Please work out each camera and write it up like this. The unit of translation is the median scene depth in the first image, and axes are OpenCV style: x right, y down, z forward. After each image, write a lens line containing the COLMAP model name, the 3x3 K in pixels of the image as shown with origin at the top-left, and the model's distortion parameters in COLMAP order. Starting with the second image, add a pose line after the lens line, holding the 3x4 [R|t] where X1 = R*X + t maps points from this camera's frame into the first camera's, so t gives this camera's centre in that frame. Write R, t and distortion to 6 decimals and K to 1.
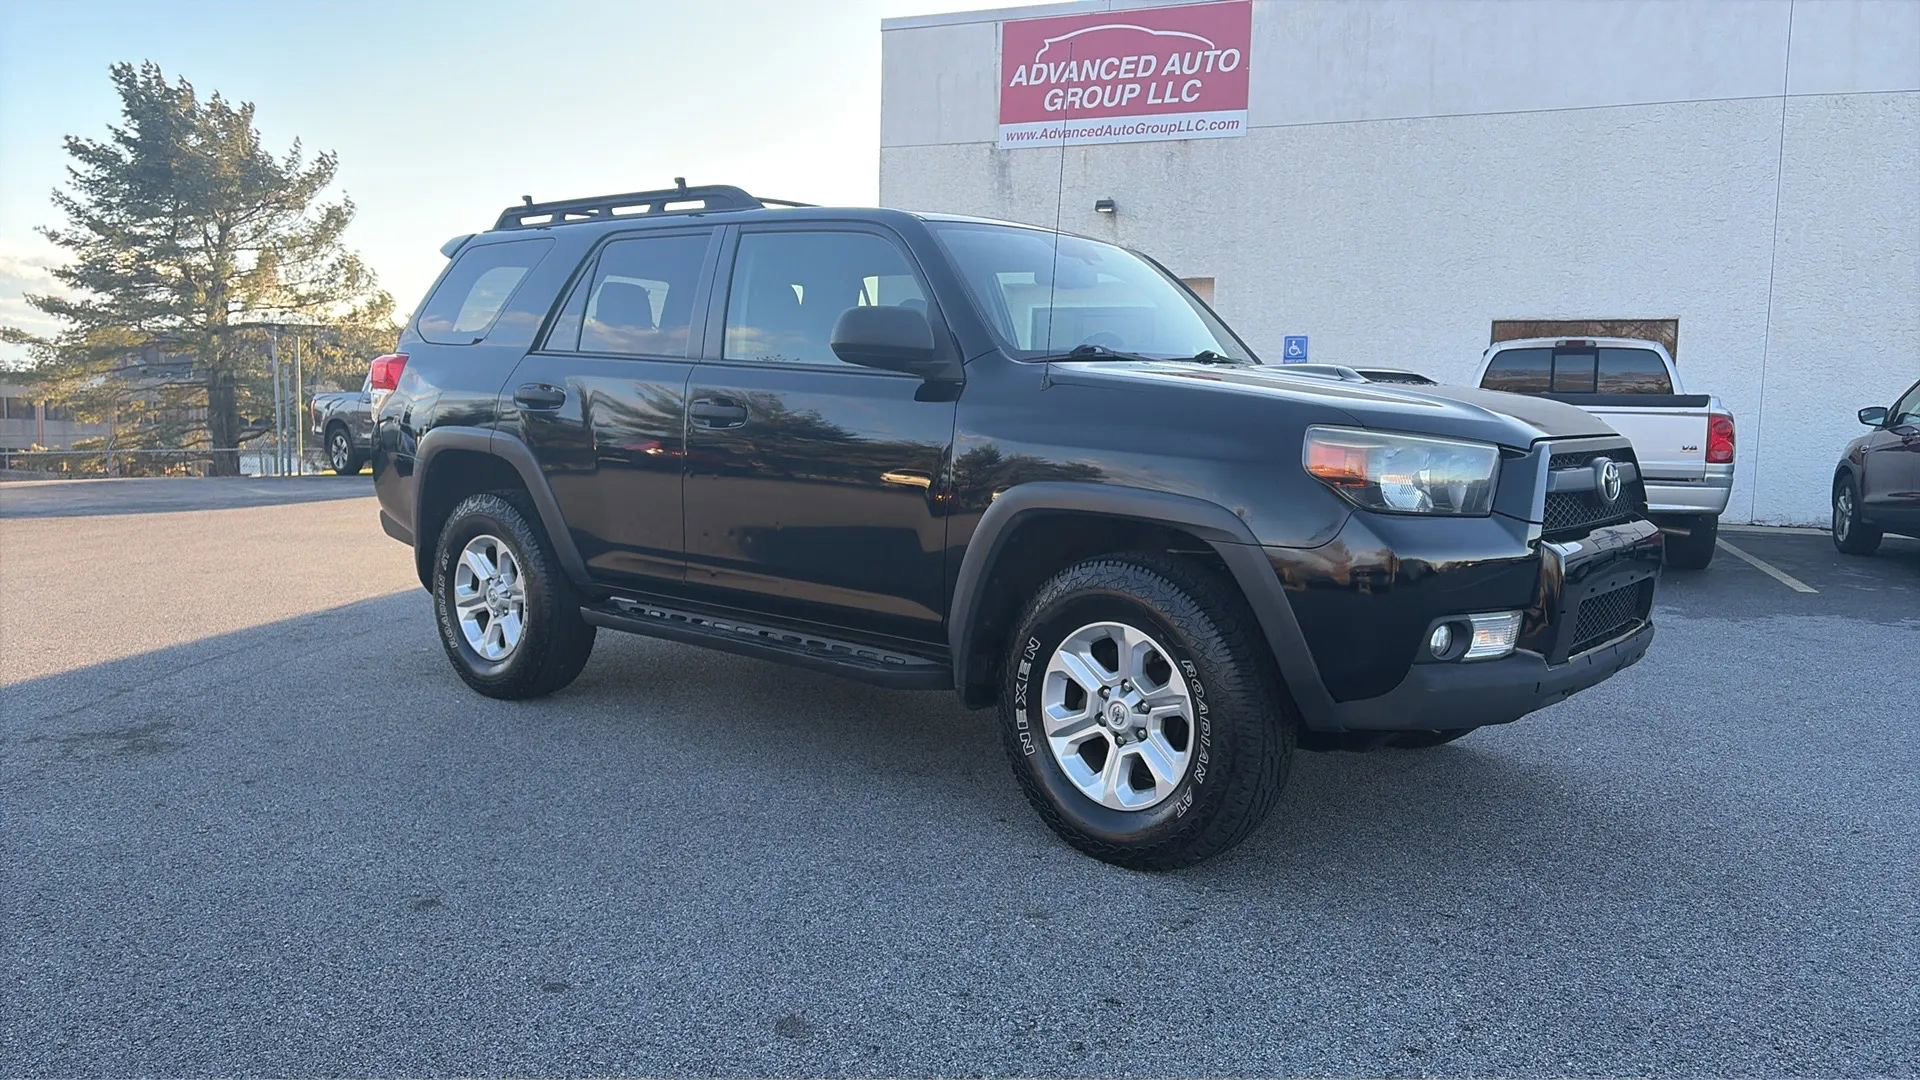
lens RADIAL K [[1378.6, 0, 959.5], [0, 1378.6, 555.7], [0, 0, 1]] dist [0.052780, -0.054212]
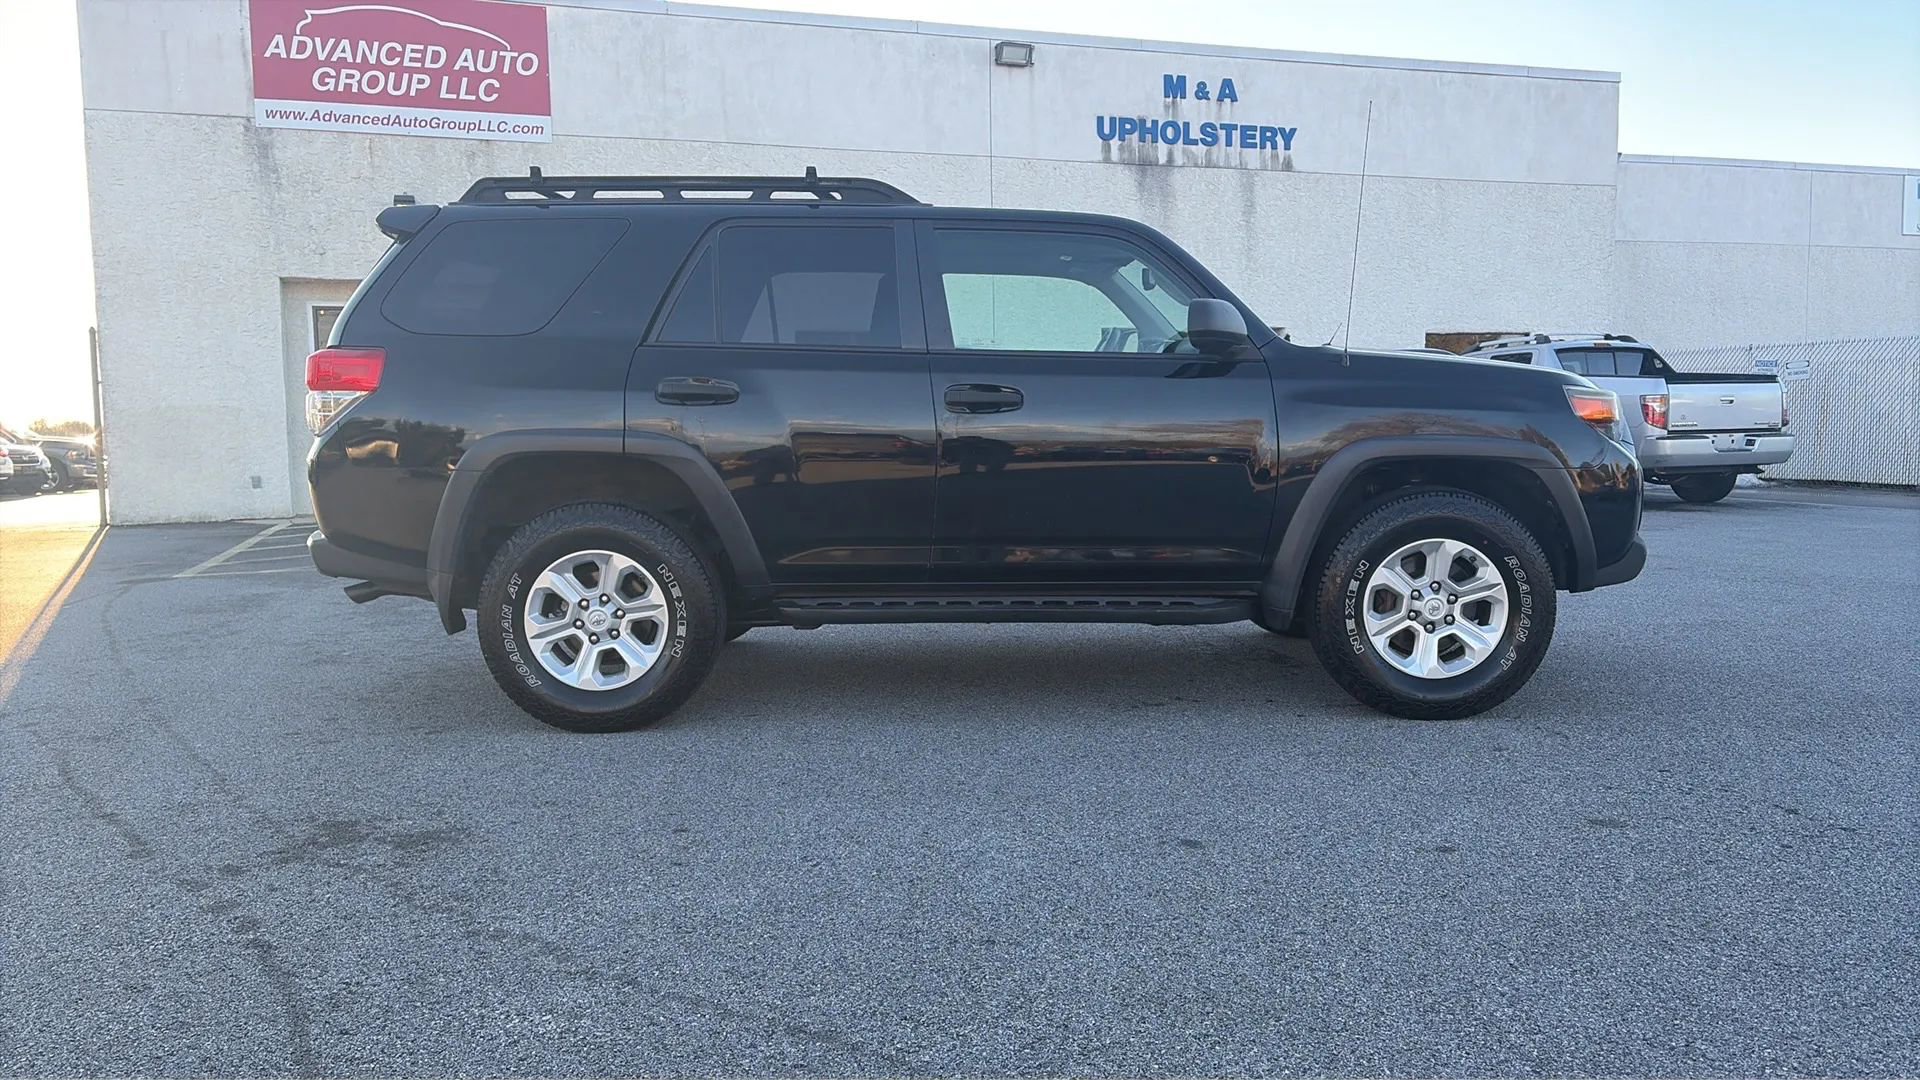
lens RADIAL K [[1378.6, 0, 959.5], [0, 1378.6, 562.1], [0, 0, 1]] dist [0.052780, -0.054212]
pose [[0.762812, -0.096215, 0.639422, -0.610646], [0.099797, 0.994537, 0.030596, -0.009222], [-0.638873, 0.040474, 0.768247, 0.144124]]
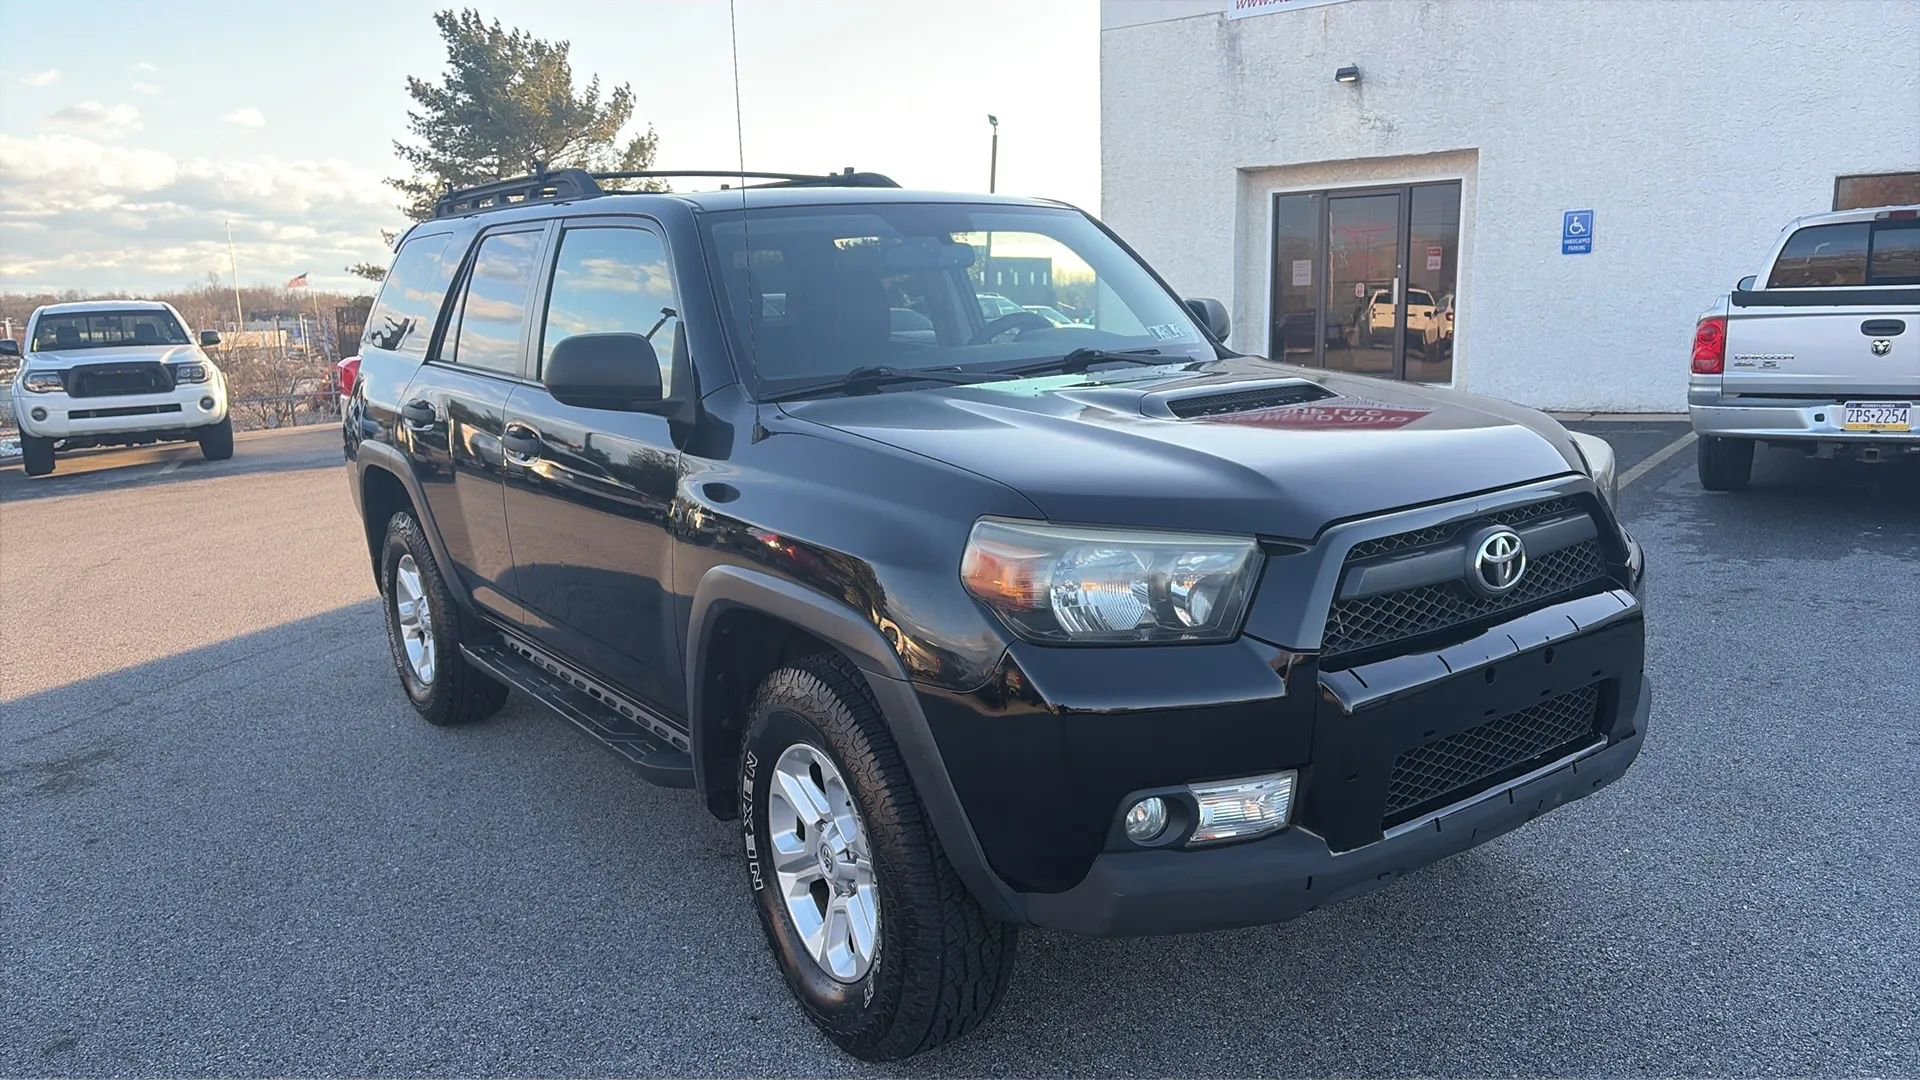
lens RADIAL K [[1378.6, 0, 939.1], [0, 1378.6, 566.2], [0, 0, 1]] dist [0.052780, -0.054212]
pose [[0.966429, -0.002601, -0.256920, 0.213624], [0.025836, 0.995864, 0.087105, -0.067540], [0.255630, -0.090818, 0.962499, 0.148244]]
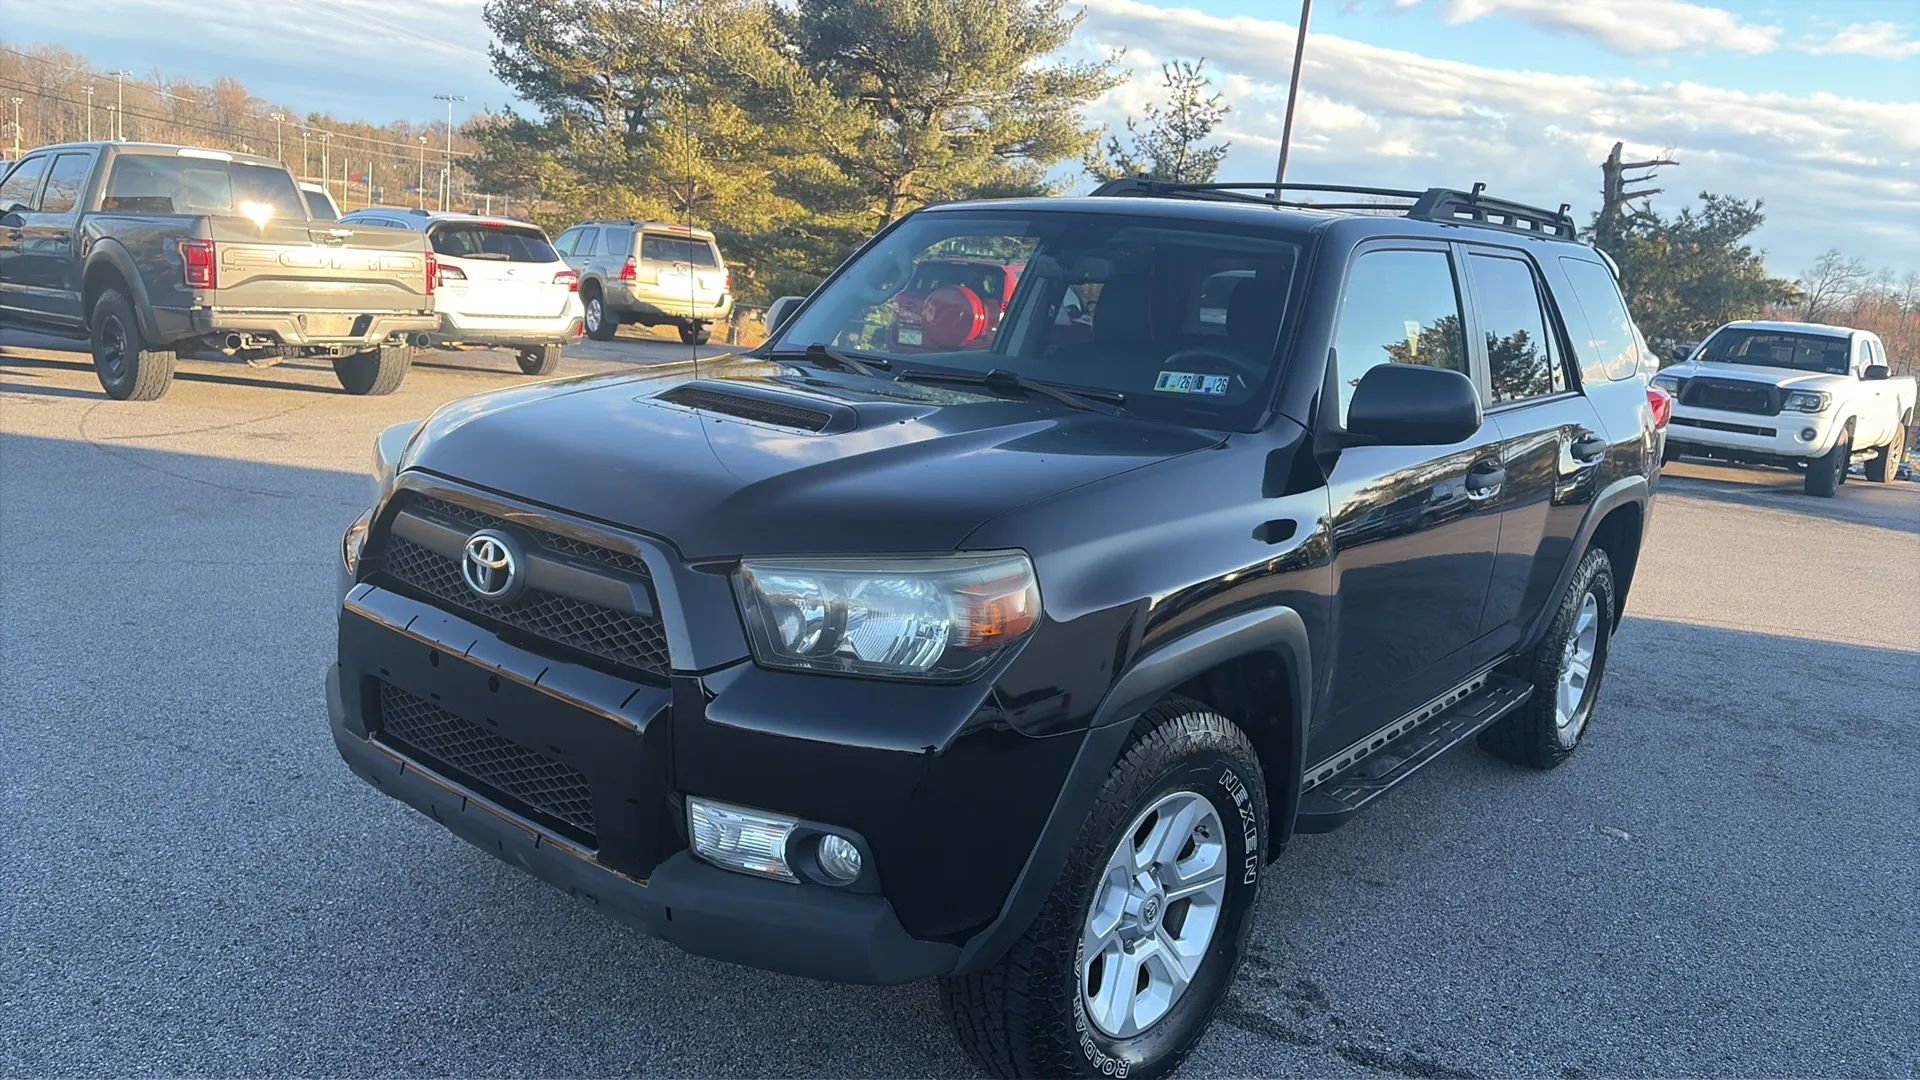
lens RADIAL K [[1378.6, 0, 935.1], [0, 1378.6, 535.2], [0, 0, 1]] dist [0.052780, -0.054212]
pose [[0.006662, 0.181875, -0.983299, 0.649450], [-0.197102, 0.964269, 0.177020, -0.132864], [0.980360, 0.192631, 0.042271, 0.674681]]
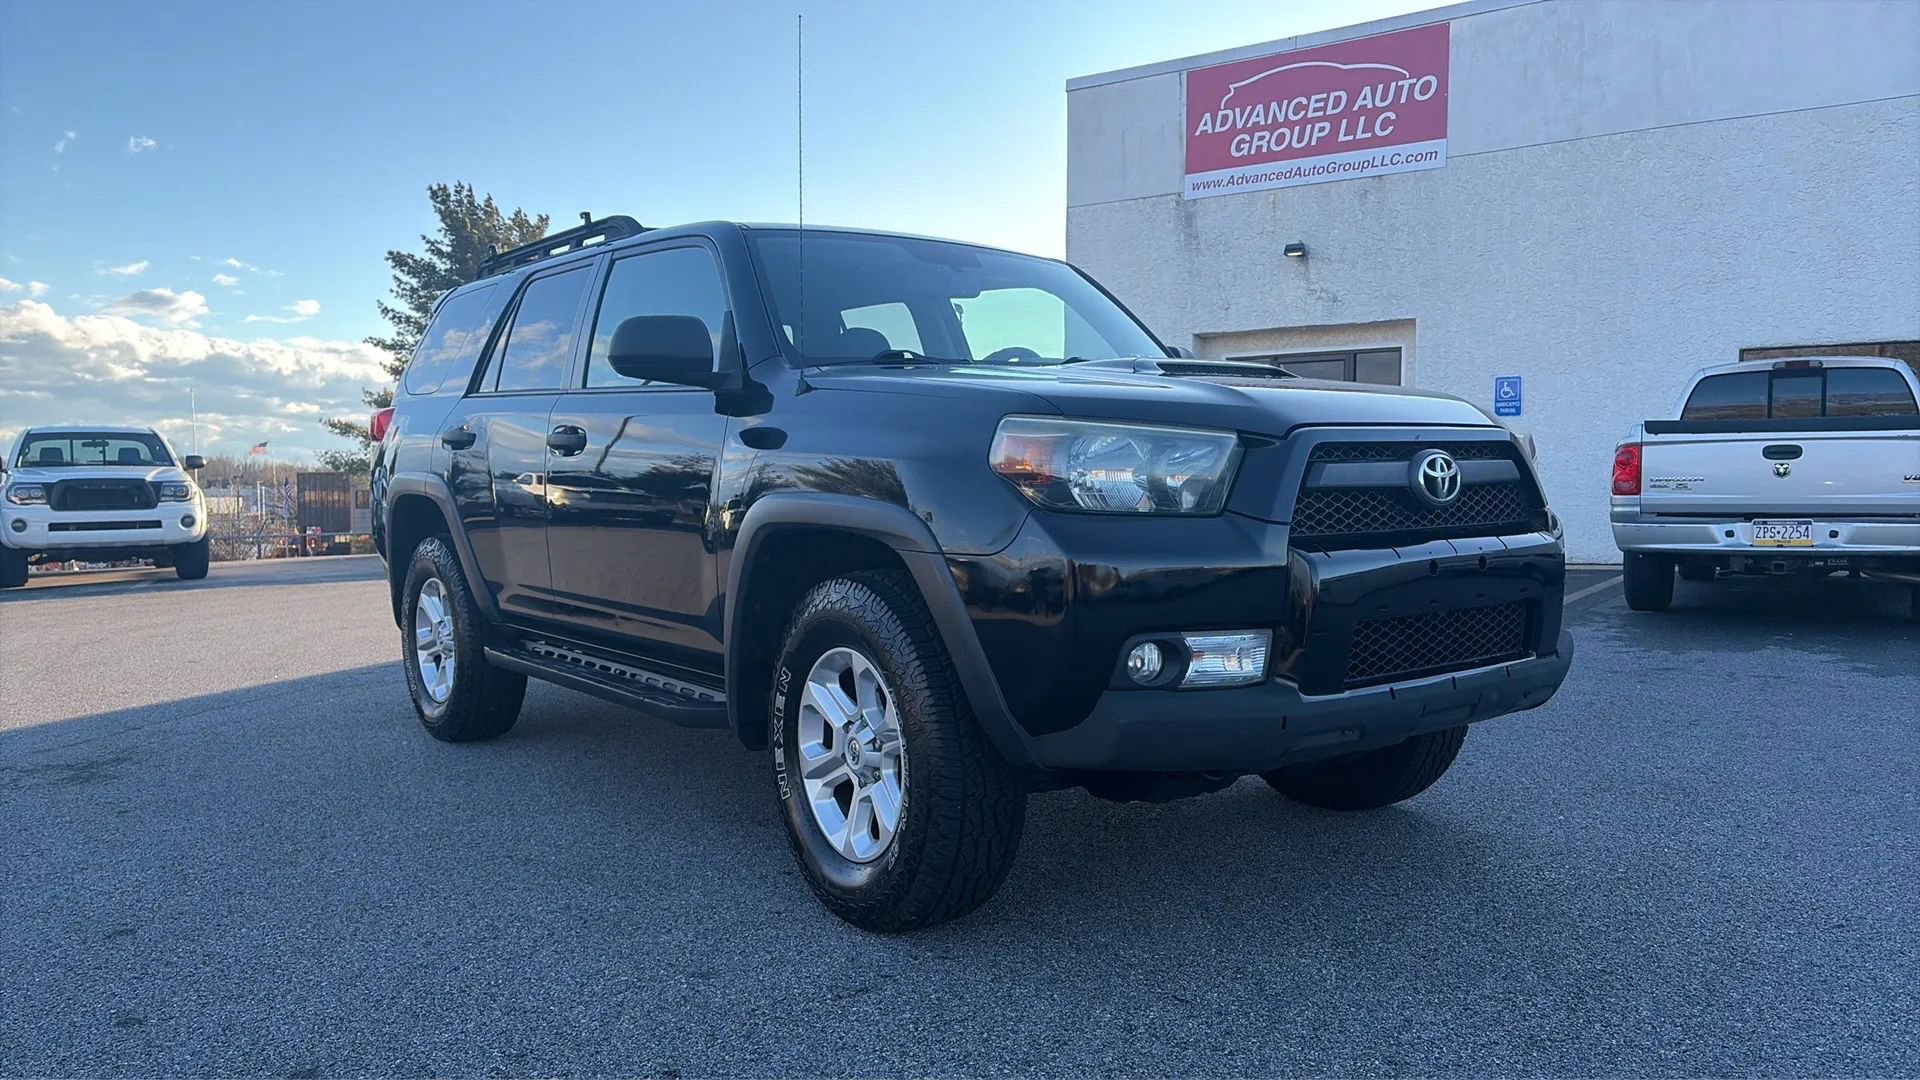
lens RADIAL K [[1378.6, 0, 954.8], [0, 1378.6, 560.2], [0, 0, 1]] dist [0.052780, -0.054212]
pose [[0.976771, -0.013140, -0.213884, 0.206504], [0.002425, 0.998732, -0.050282, 0.020333], [0.214274, 0.048595, 0.975564, 0.079426]]
